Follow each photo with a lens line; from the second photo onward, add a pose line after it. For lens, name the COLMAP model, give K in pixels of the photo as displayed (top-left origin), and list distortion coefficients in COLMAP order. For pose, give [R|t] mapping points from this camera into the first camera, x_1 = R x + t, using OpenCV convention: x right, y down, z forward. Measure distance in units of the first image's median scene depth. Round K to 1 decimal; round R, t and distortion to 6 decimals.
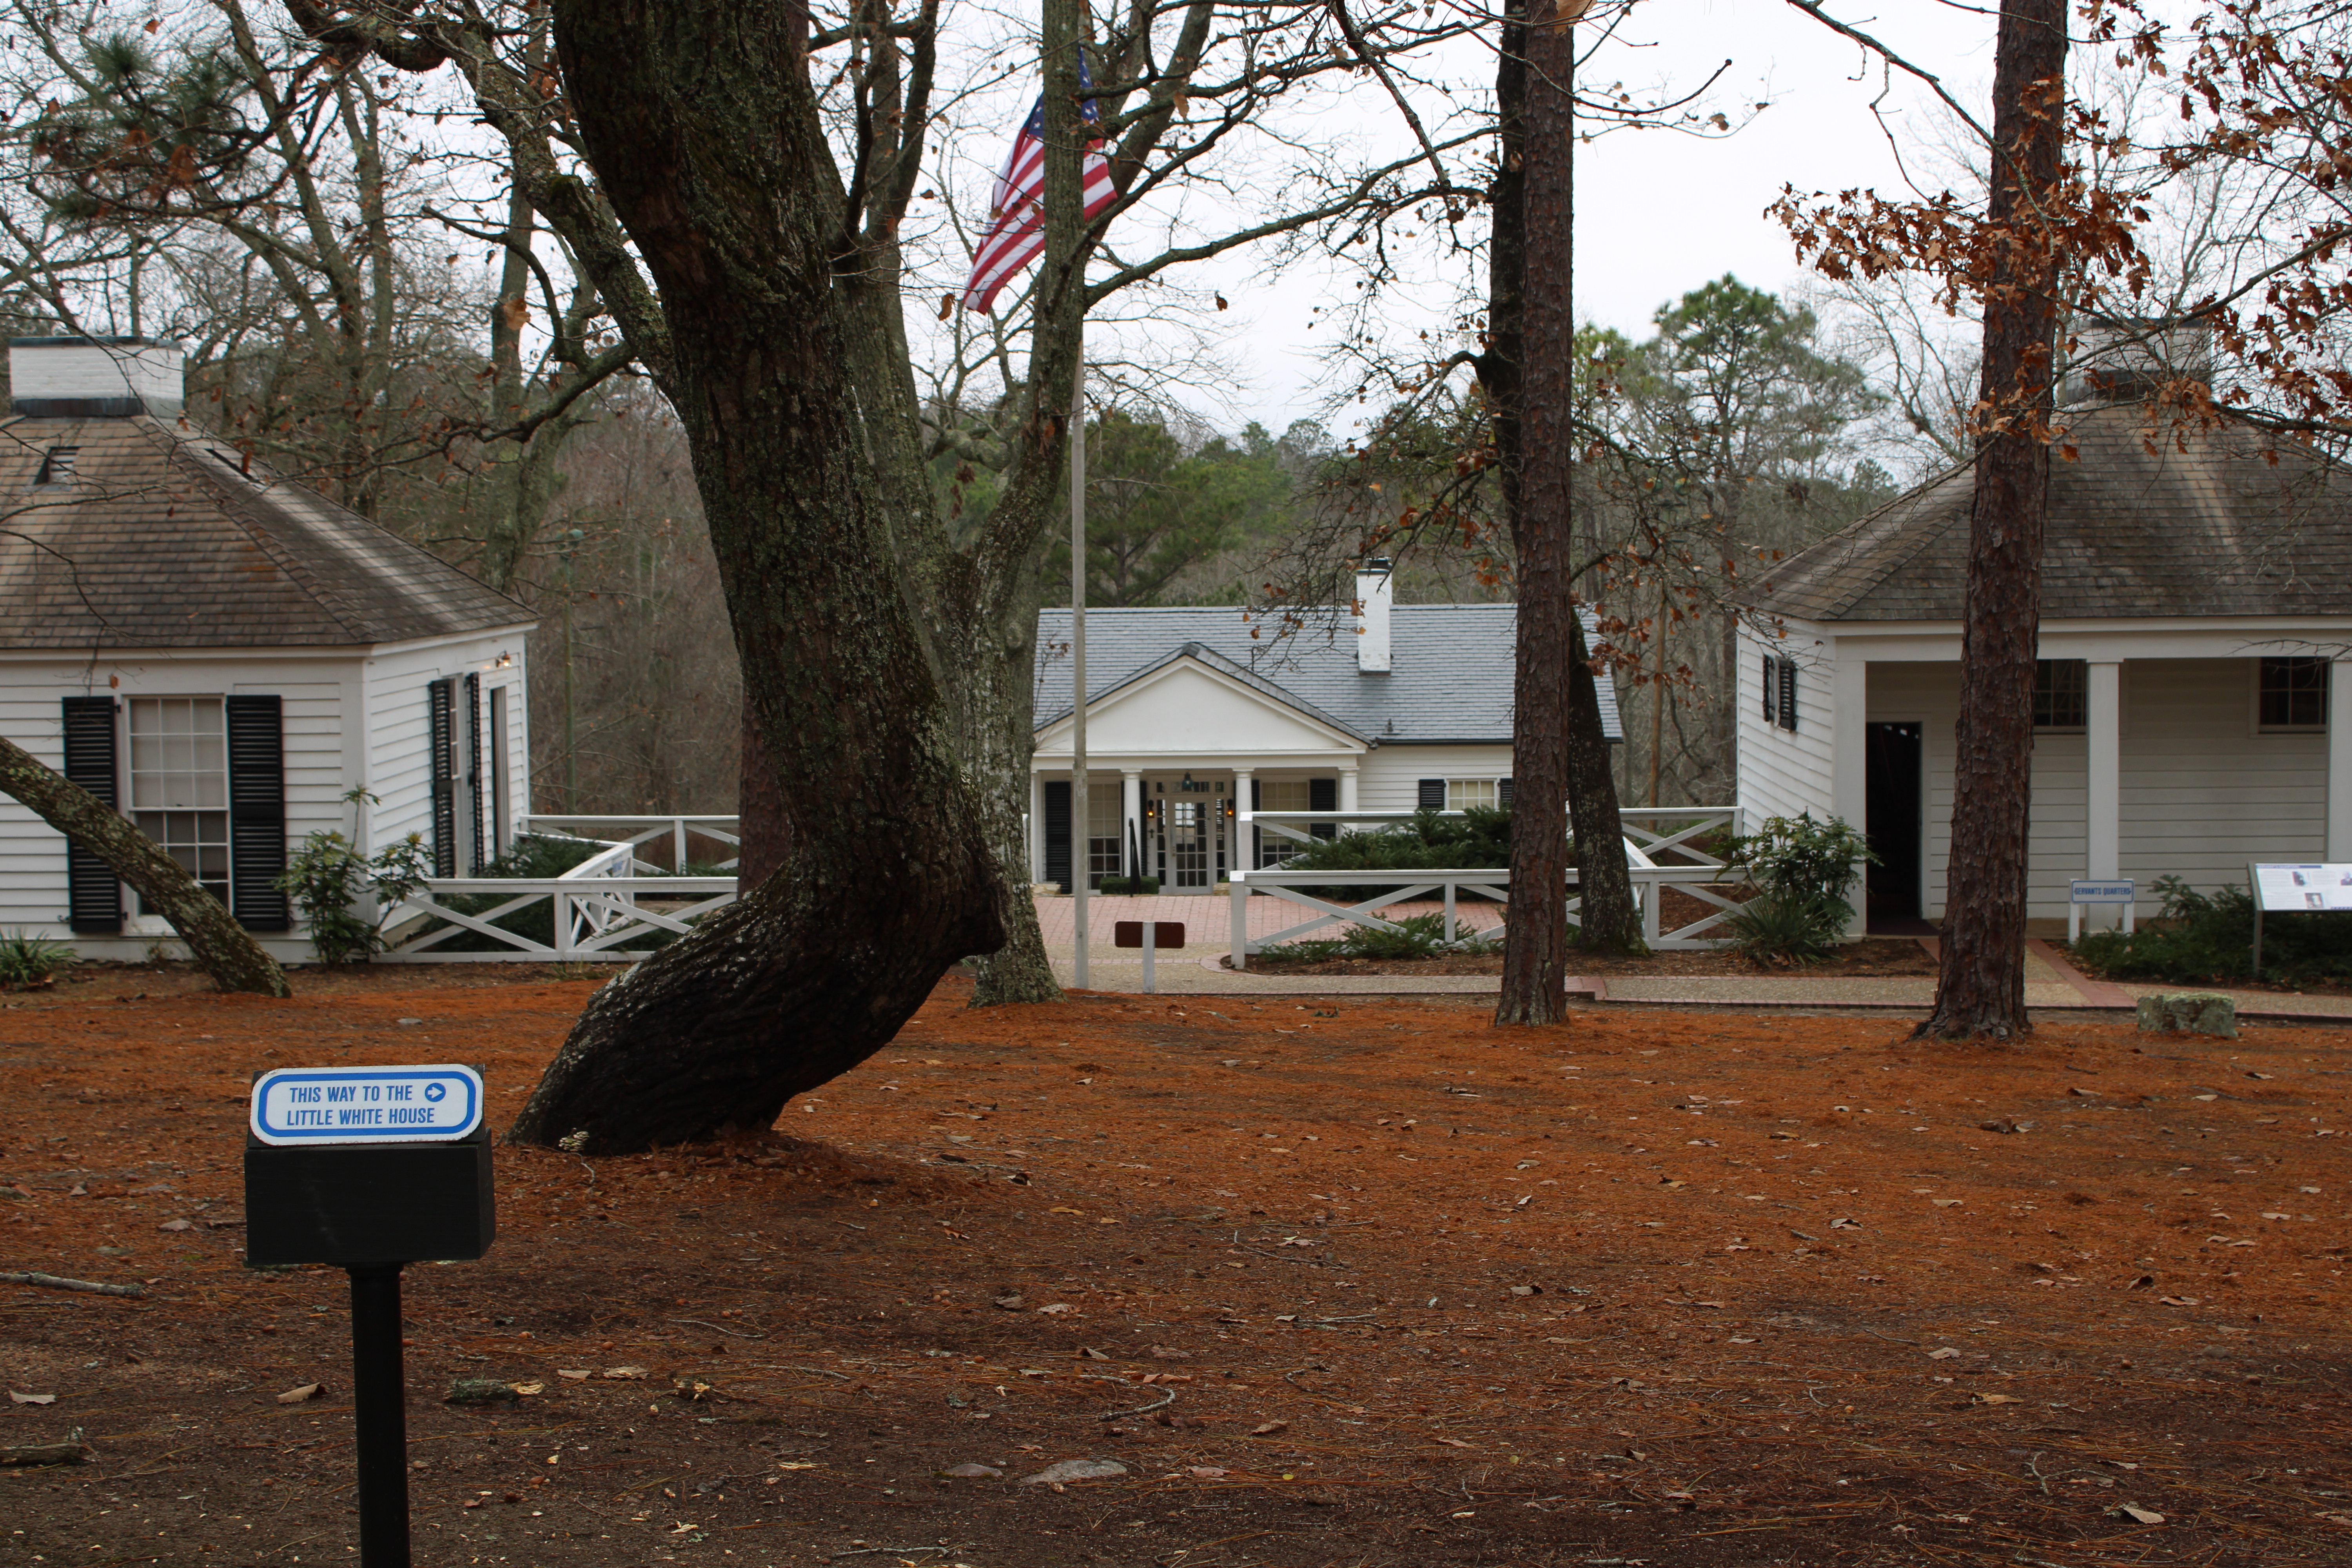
lens RADIAL K [[2232.9, 0, 1176.0], [0, 2232.9, 784.0], [0, 0, 1]] dist [0.002593, 0.000539]
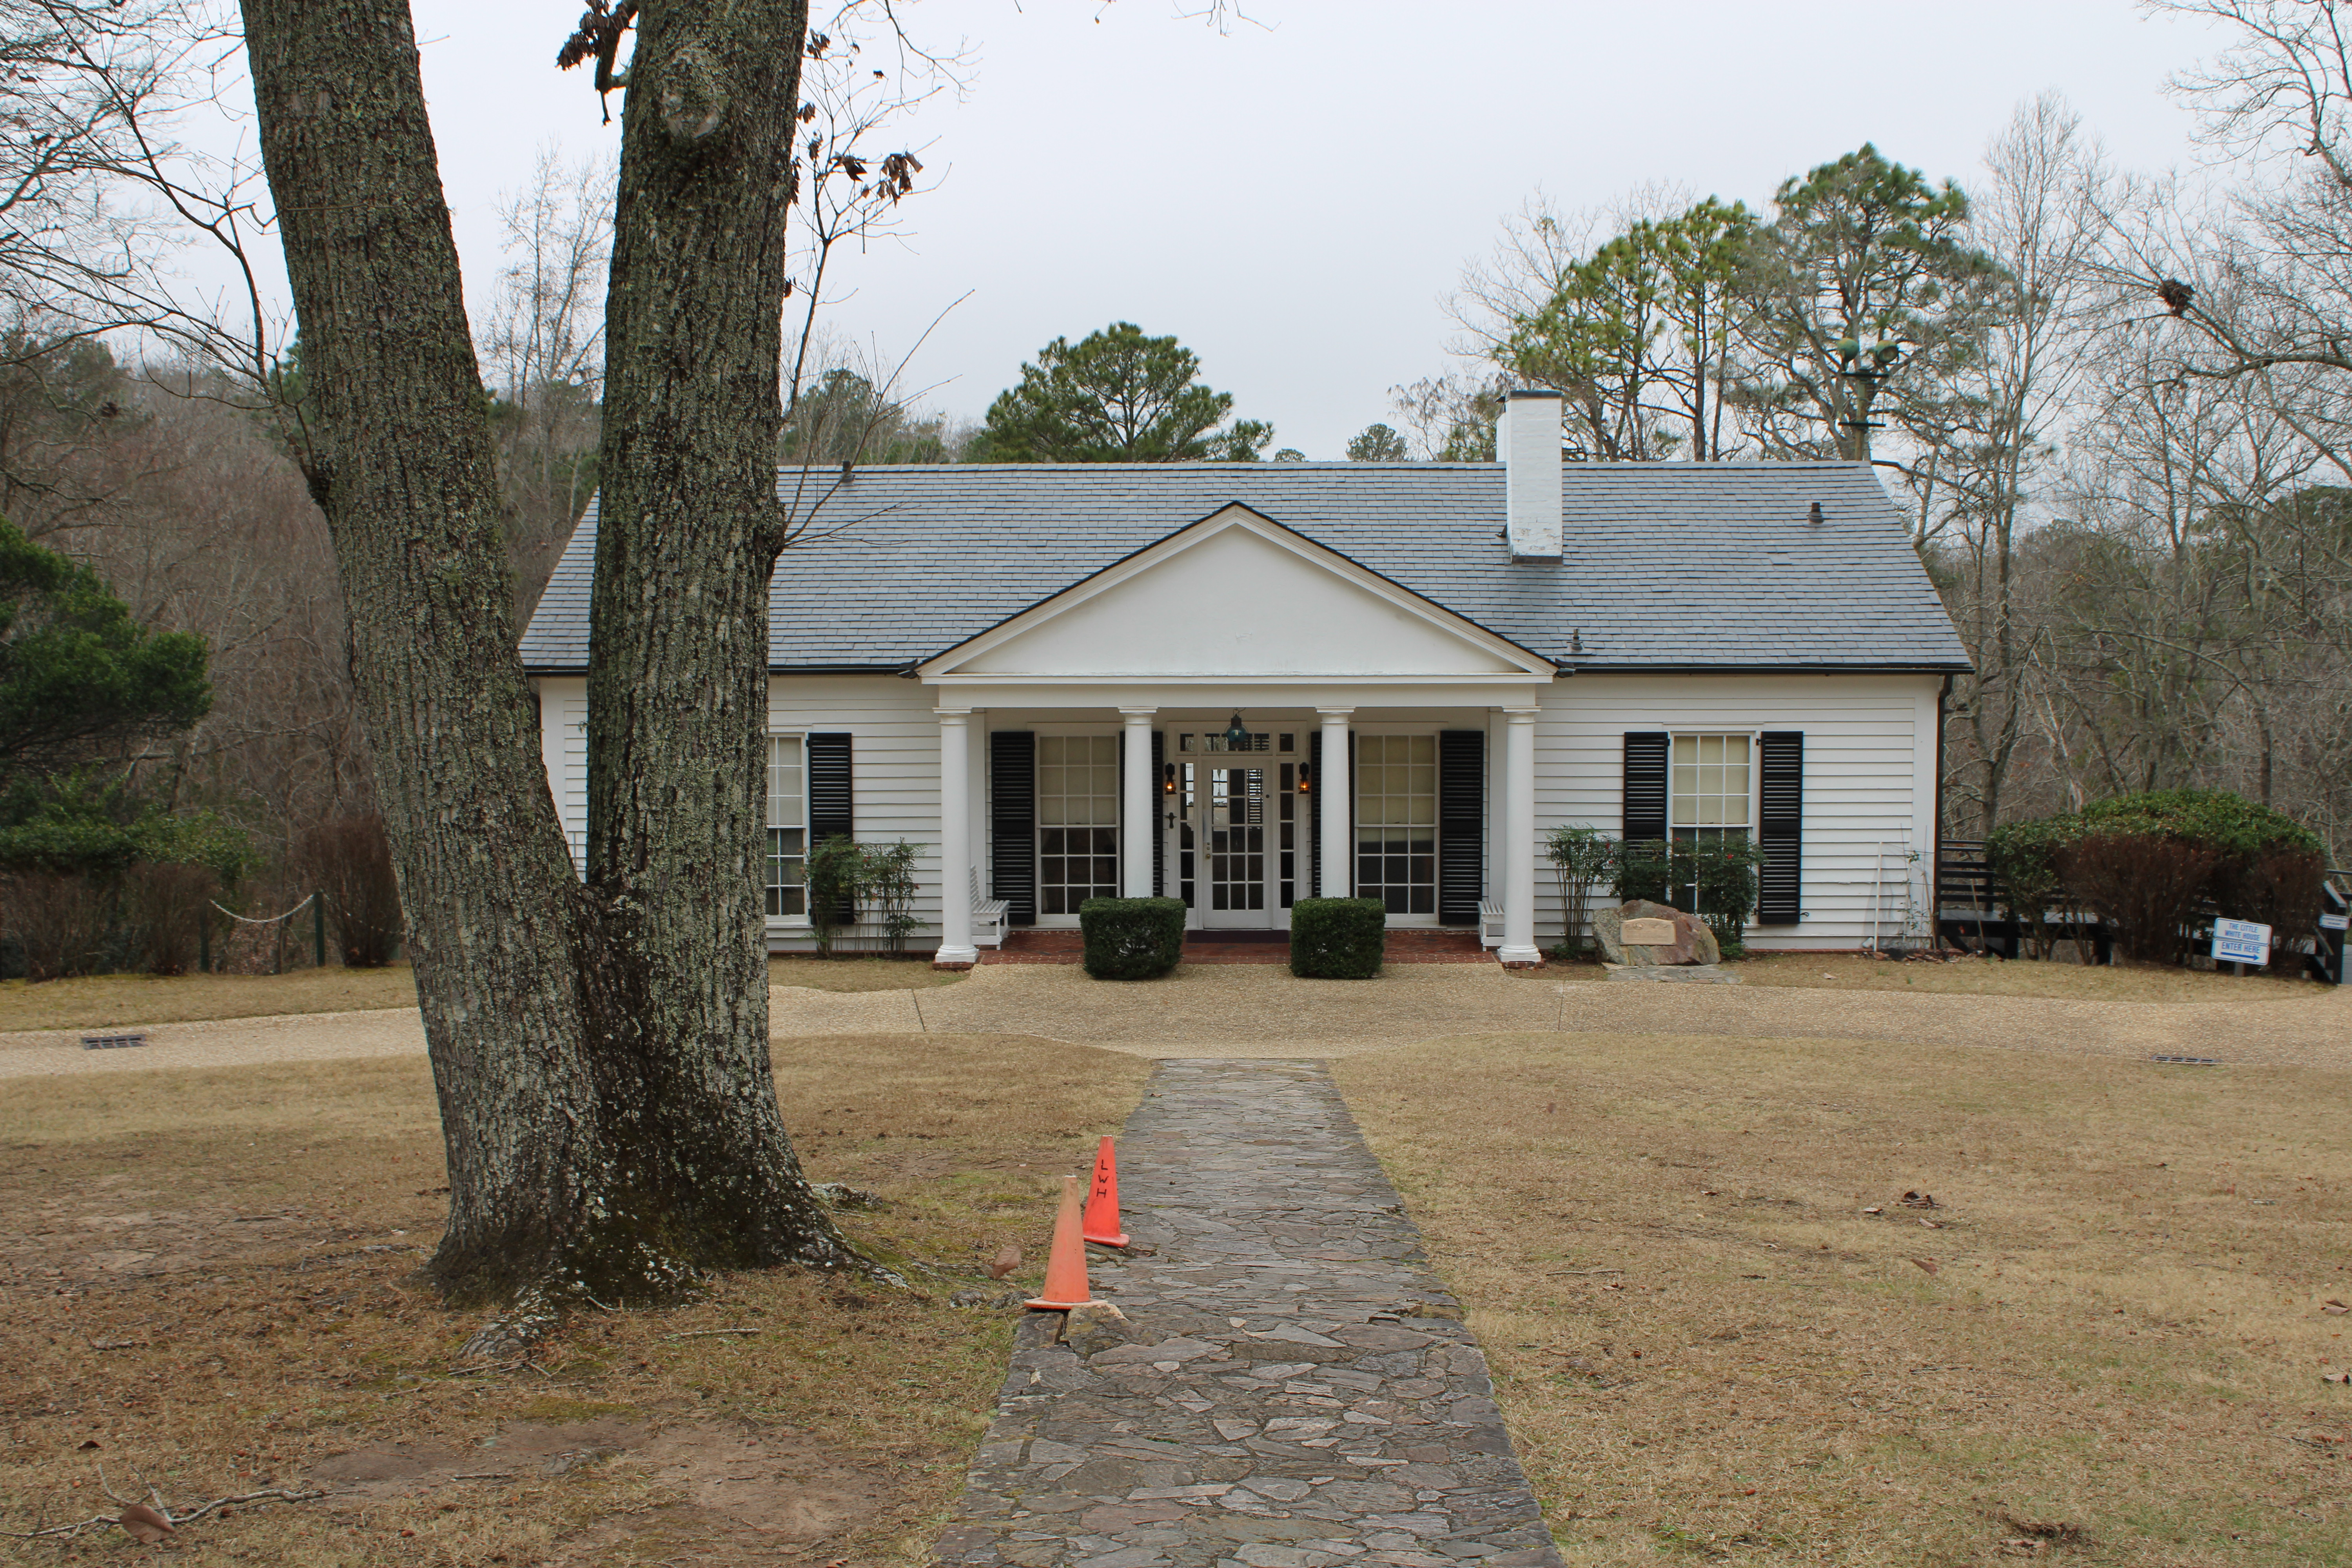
lens RADIAL K [[1632.9, 0, 1176.0], [0, 1632.9, 784.0], [0, 0, 1]] dist [-0.000150, -0.000203]
pose [[0.999973, 0.007234, -0.001353, -0.009018], [-0.007222, 0.999937, 0.008650, 0.008700], [0.001415, -0.008640, 0.999962, 0.565823]]
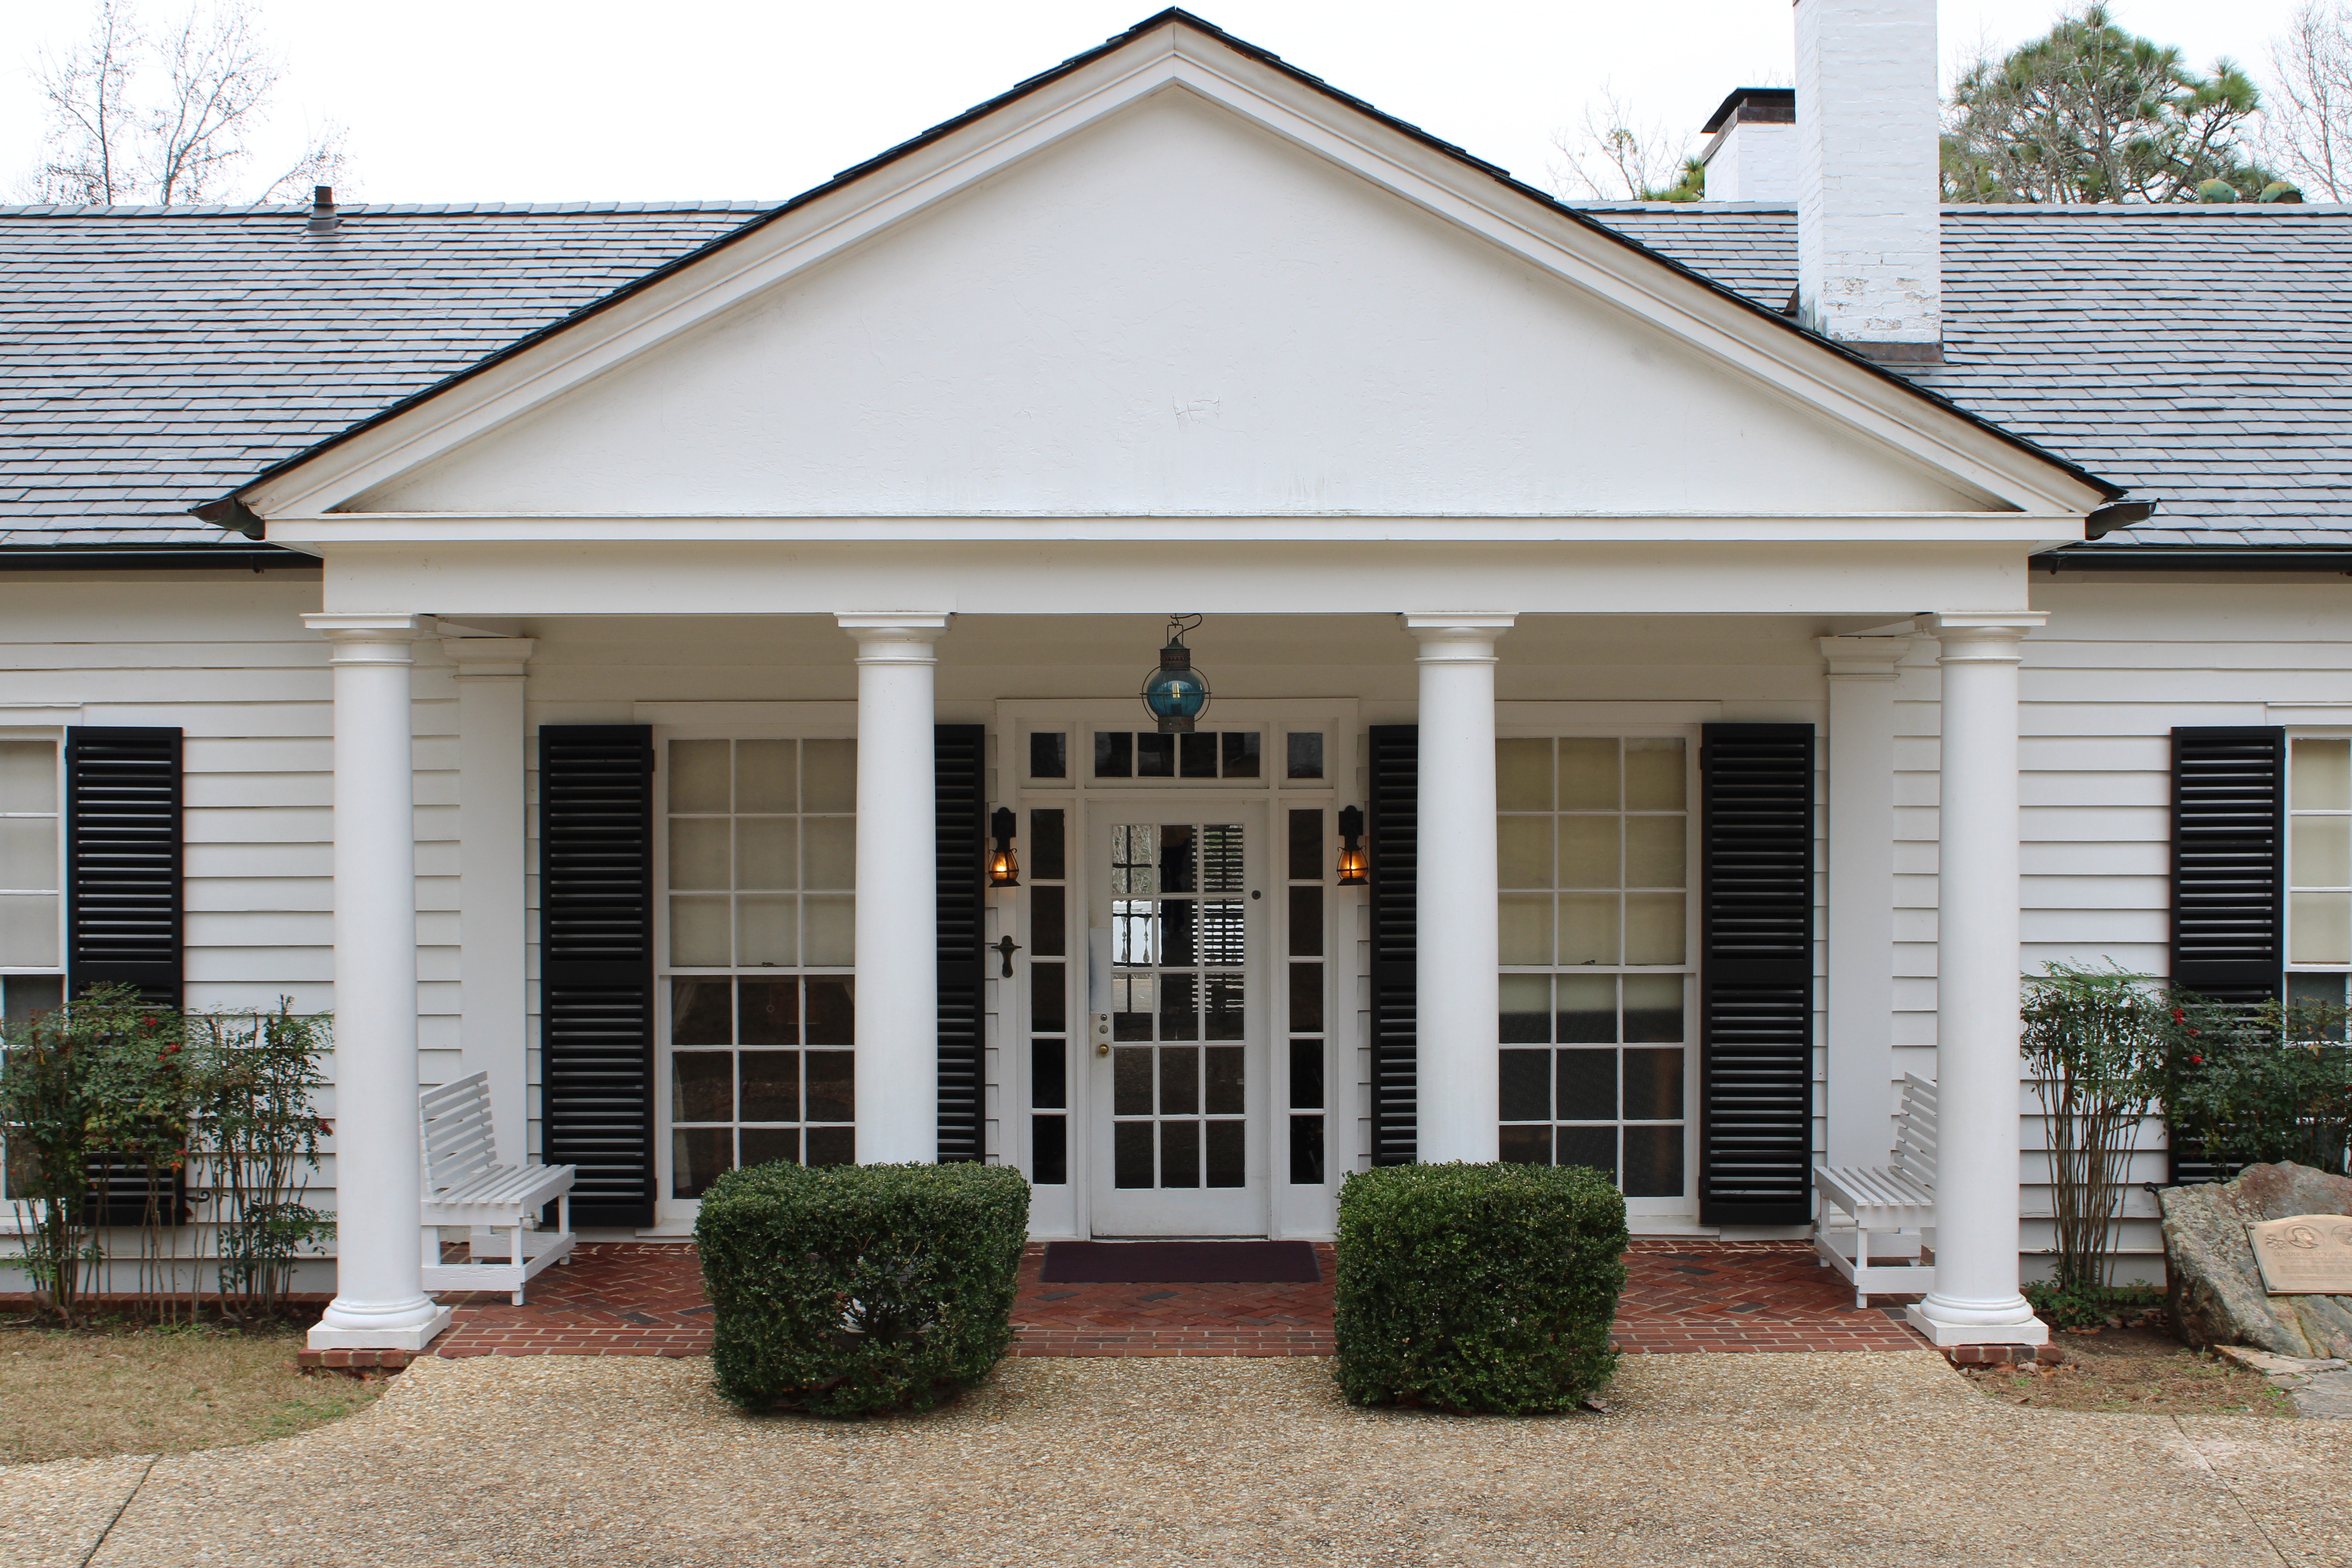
lens RADIAL K [[1833.6, 0, 1097.2], [0, 1833.6, 915.9], [0, 0, 1]] dist [-0.050224, 0.007203]
pose [[0.999969, 0.007145, -0.003175, -0.000969], [-0.007252, 0.999360, -0.035026, 0.024459], [0.002923, 0.035048, 0.999381, 0.811151]]
